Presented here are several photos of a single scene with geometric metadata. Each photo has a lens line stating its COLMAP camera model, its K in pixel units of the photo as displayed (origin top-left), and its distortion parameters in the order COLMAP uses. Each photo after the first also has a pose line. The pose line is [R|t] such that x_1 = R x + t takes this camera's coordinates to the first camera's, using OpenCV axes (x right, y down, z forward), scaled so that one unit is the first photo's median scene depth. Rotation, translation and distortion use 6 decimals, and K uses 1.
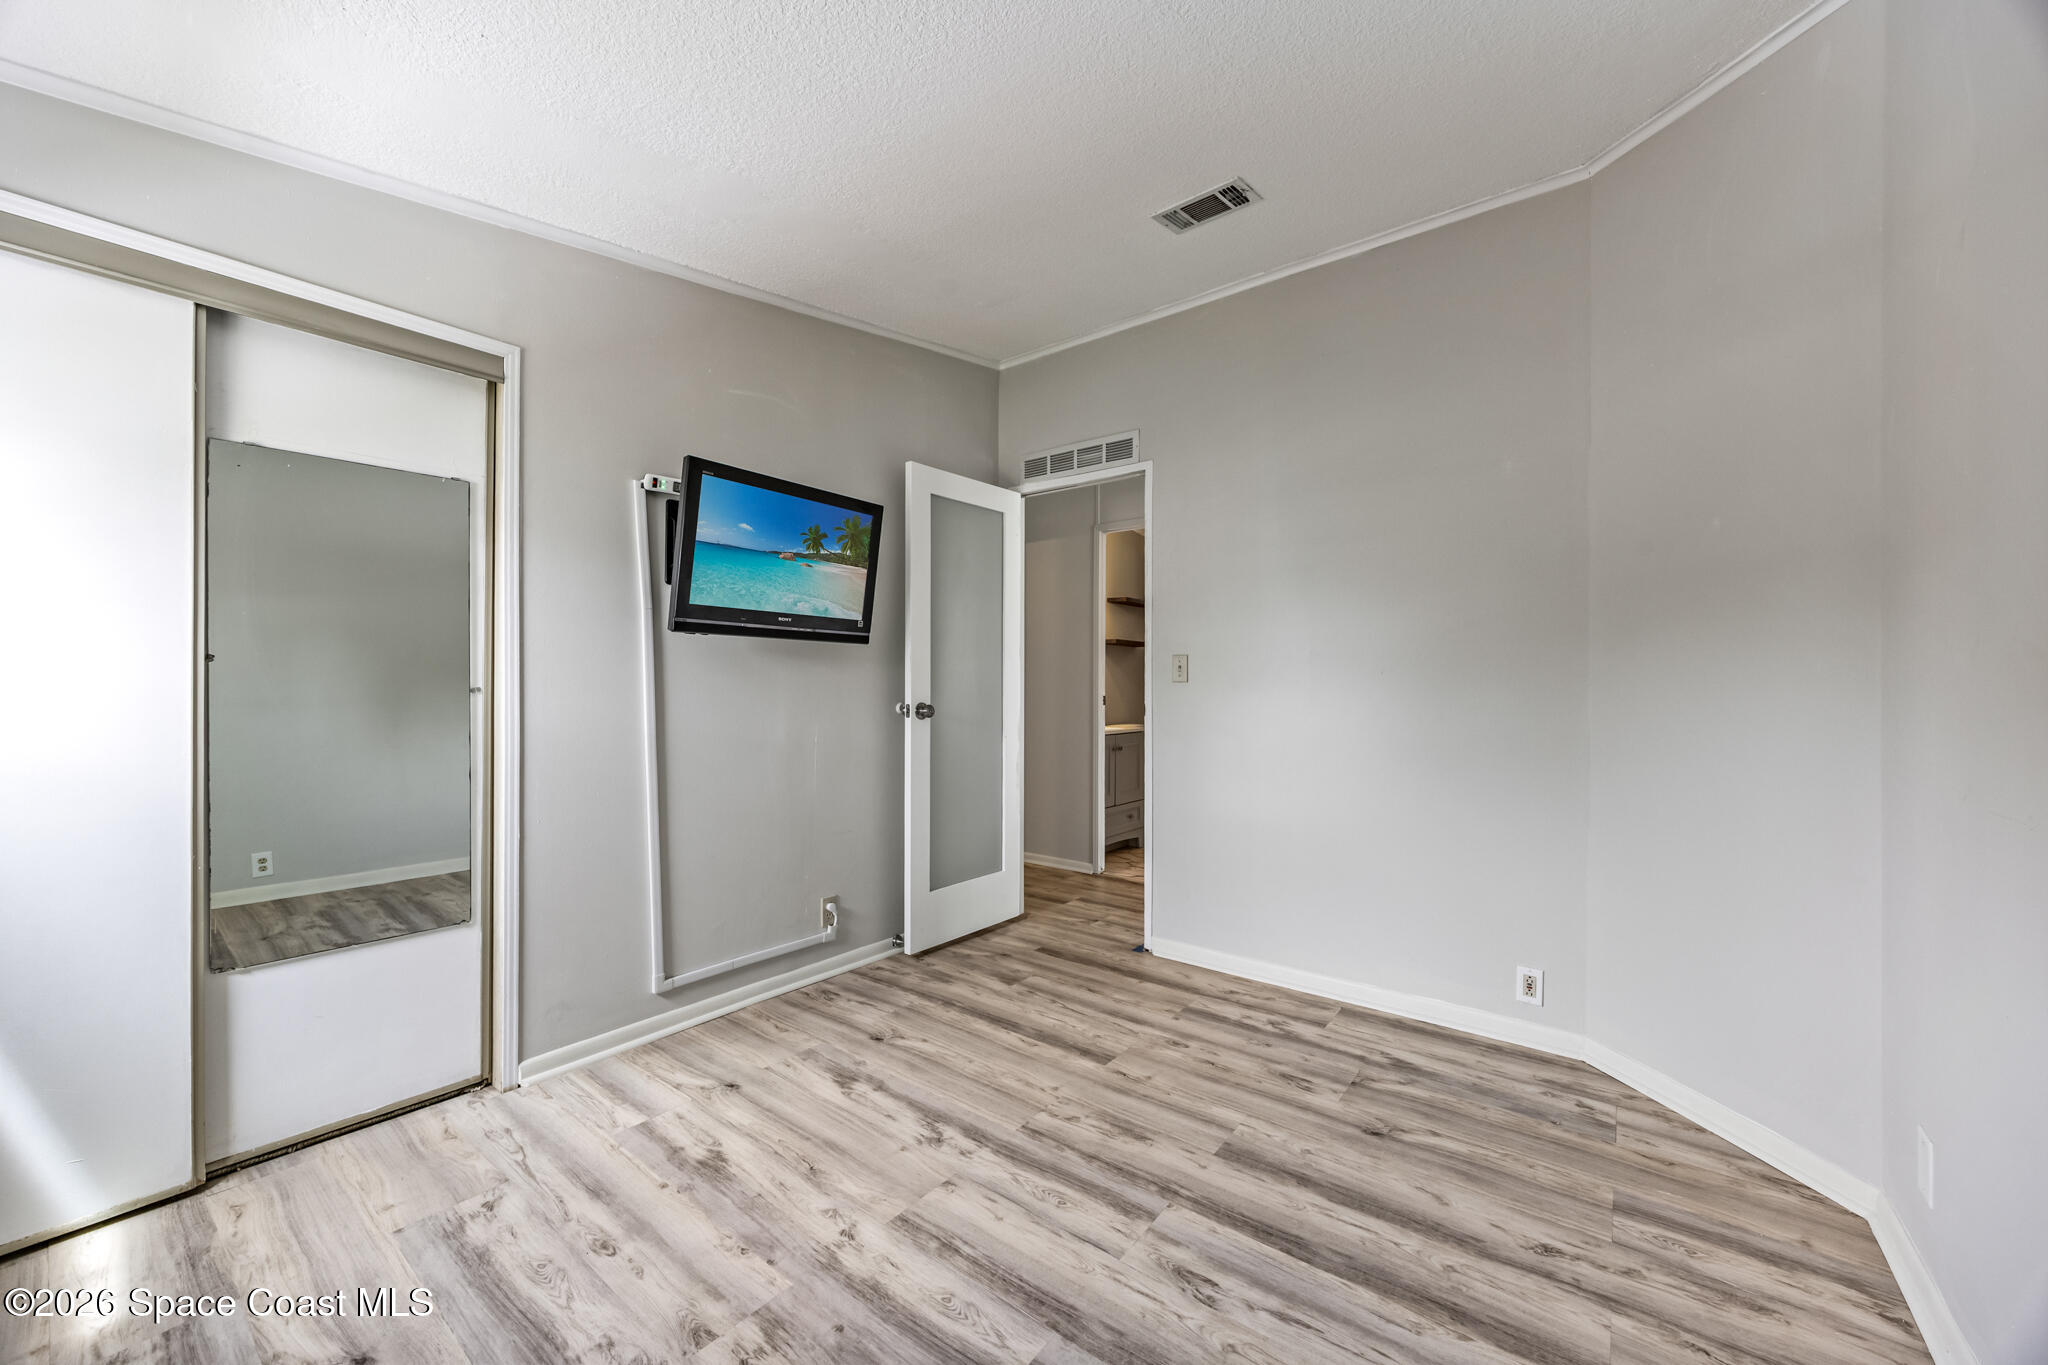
lens RADIAL K [[776.8, 0, 1019.6], [0, 776.8, 678.1], [0, 0, 1]] dist [-0.004709, -0.000366]
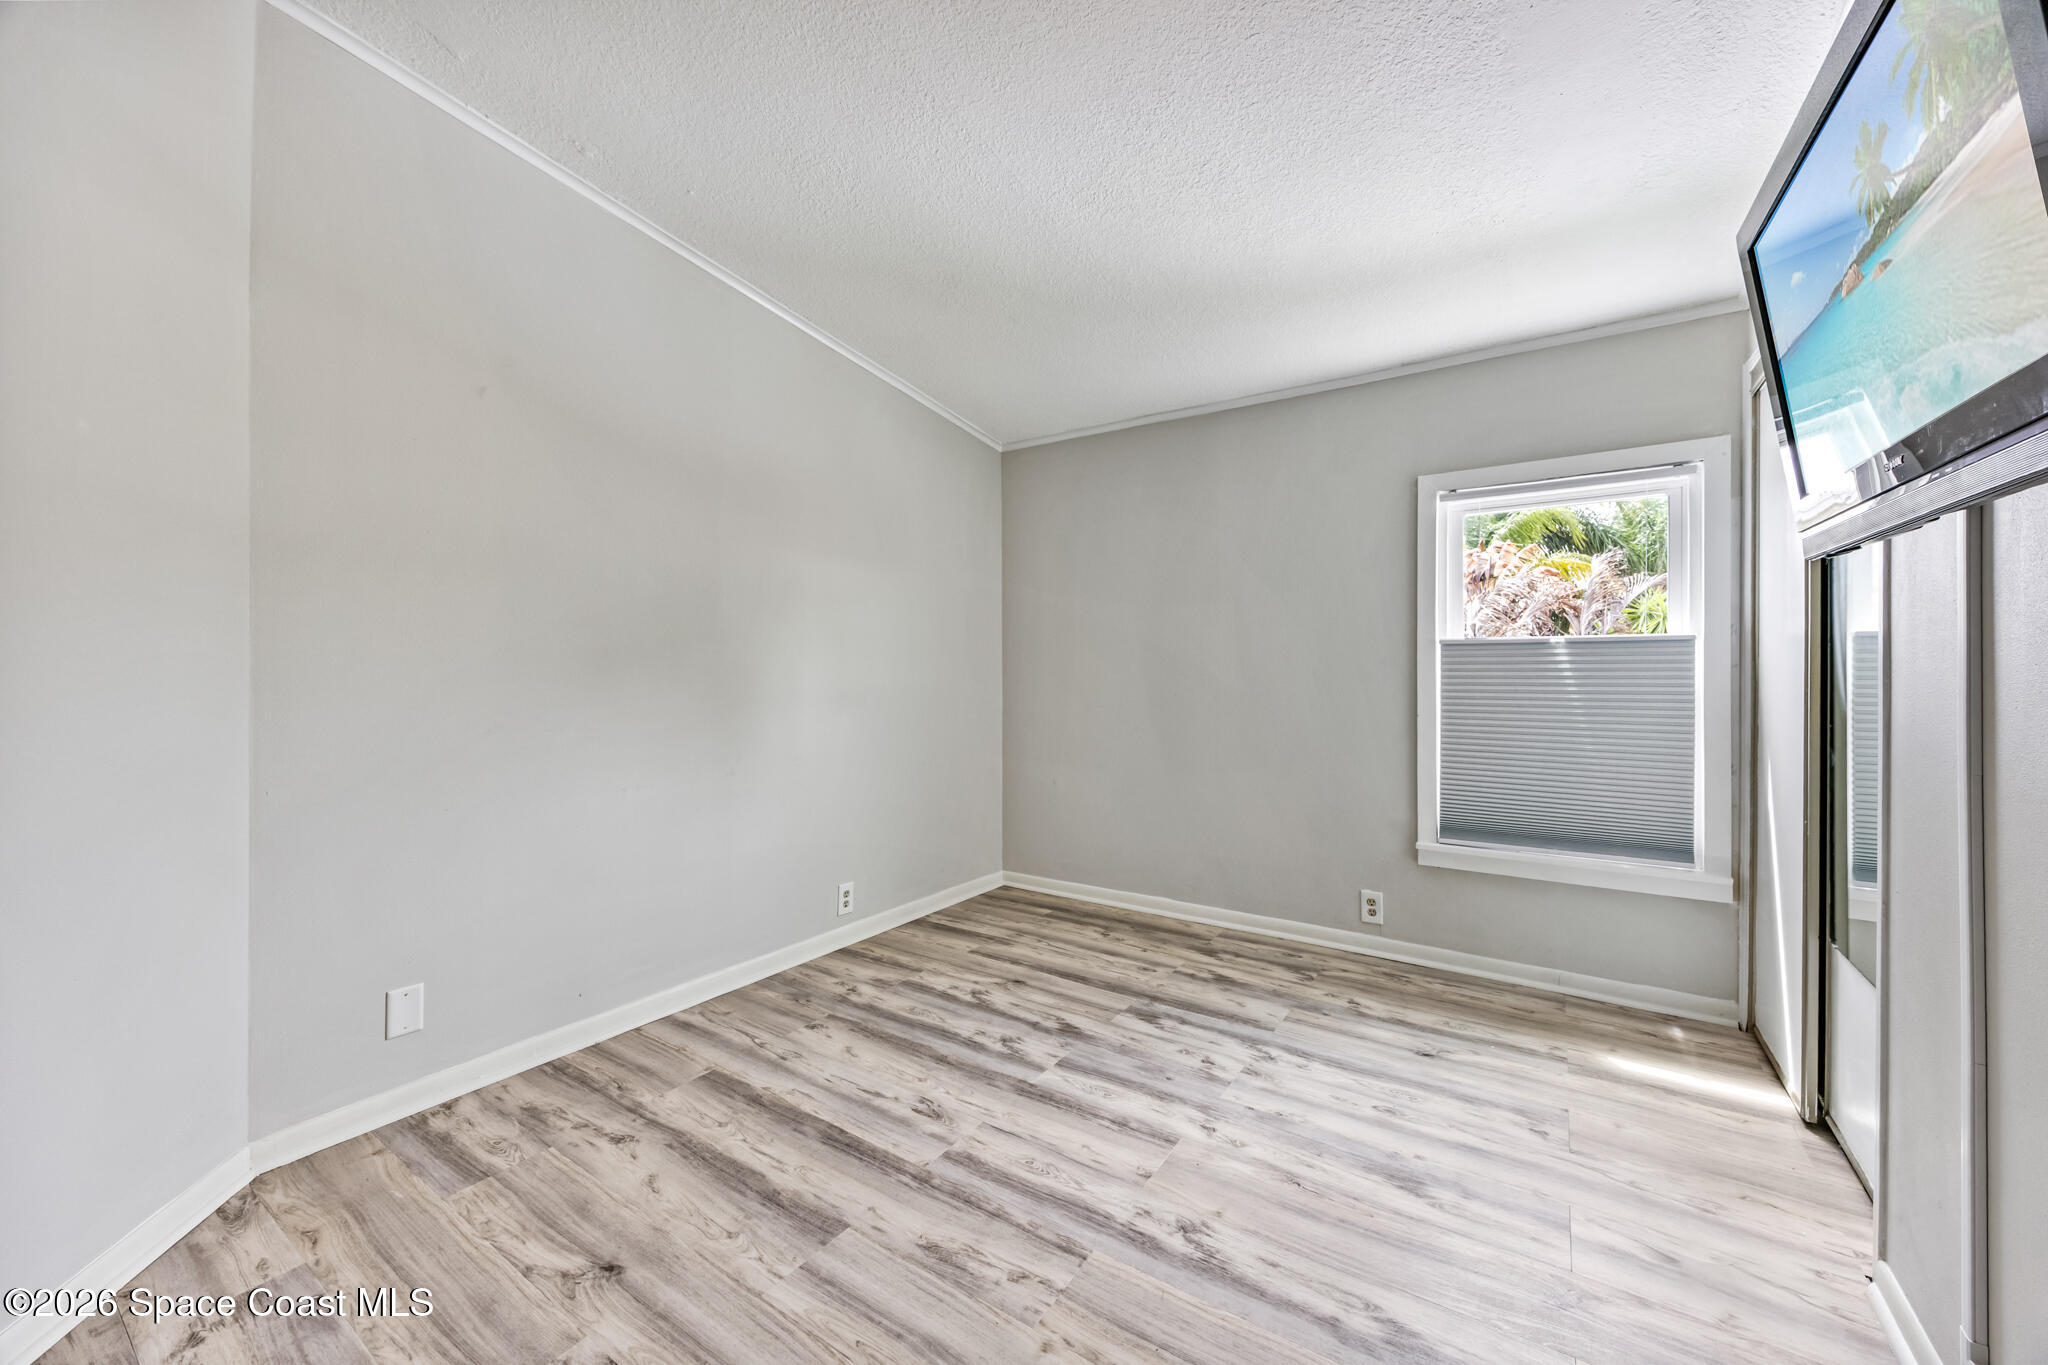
lens RADIAL K [[776.8, 0, 1019.6], [0, 776.8, 678.1], [0, 0, 1]] dist [-0.004709, -0.000366]
pose [[-0.998055, -0.003062, -0.062257, 0.133400], [-0.003131, 0.999995, 0.001014, 0.025087], [0.062254, 0.001207, -0.998060, 2.016182]]
